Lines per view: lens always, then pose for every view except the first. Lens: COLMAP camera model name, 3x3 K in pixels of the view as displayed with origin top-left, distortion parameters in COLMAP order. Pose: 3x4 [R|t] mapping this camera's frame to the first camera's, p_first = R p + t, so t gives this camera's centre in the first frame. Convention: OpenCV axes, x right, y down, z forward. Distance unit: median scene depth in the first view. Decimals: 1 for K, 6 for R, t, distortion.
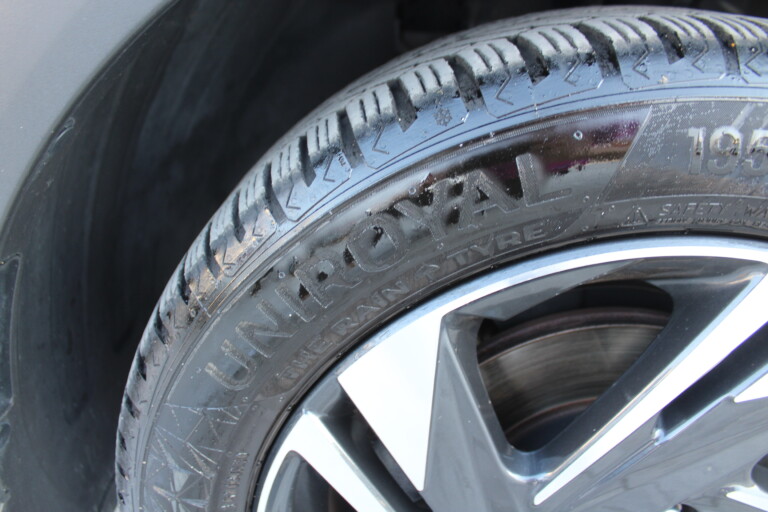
lens RADIAL K [[612.7, 0, 389.8], [0, 612.7, 257.9], [0, 0, 1]] dist [-0.145691, 0.094945]
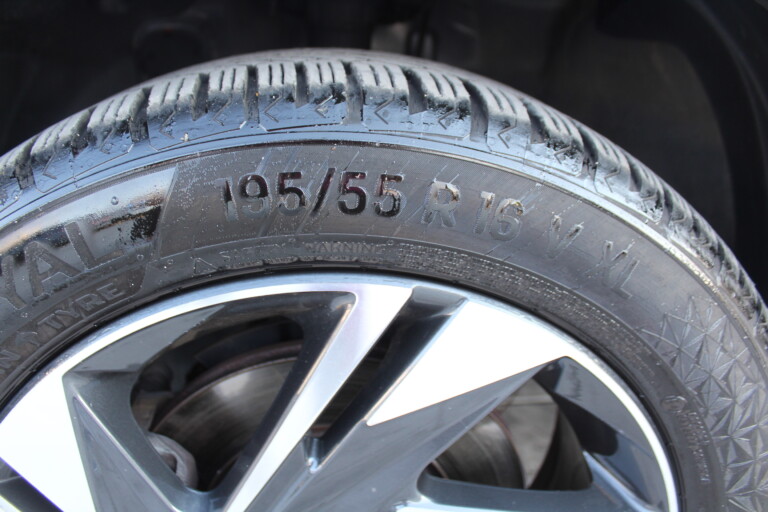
lens RADIAL K [[612.7, 0, 378.3], [0, 612.7, 249.9], [0, 0, 1]] dist [-0.145691, 0.094945]
pose [[0.989269, -0.116823, 0.087746, 0.570377], [0.120922, 0.991733, -0.042929, -0.011591], [-0.082006, 0.053079, 0.995217, -0.073843]]
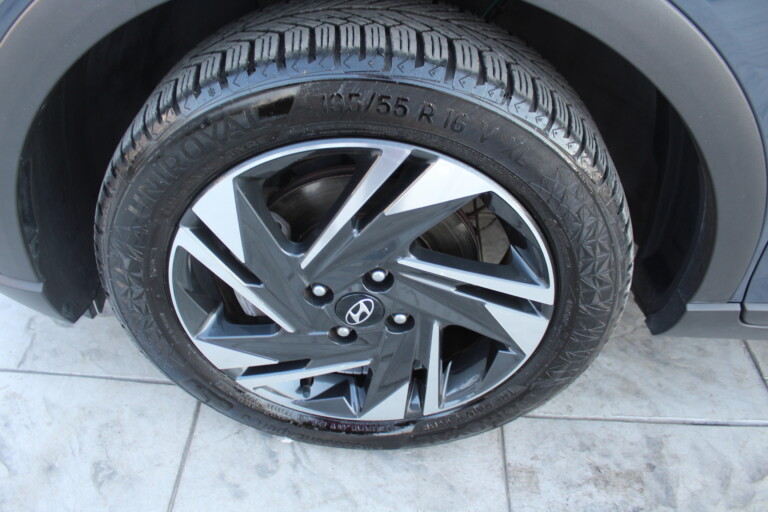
lens RADIAL K [[612.7, 0, 380.1], [0, 612.7, 251.0], [0, 0, 1]] dist [-0.145691, 0.094945]
pose [[0.999158, -0.037970, -0.015514, 0.622901], [0.040768, 0.960904, 0.273864, -0.219839], [0.004509, -0.274266, 0.961643, -1.090453]]
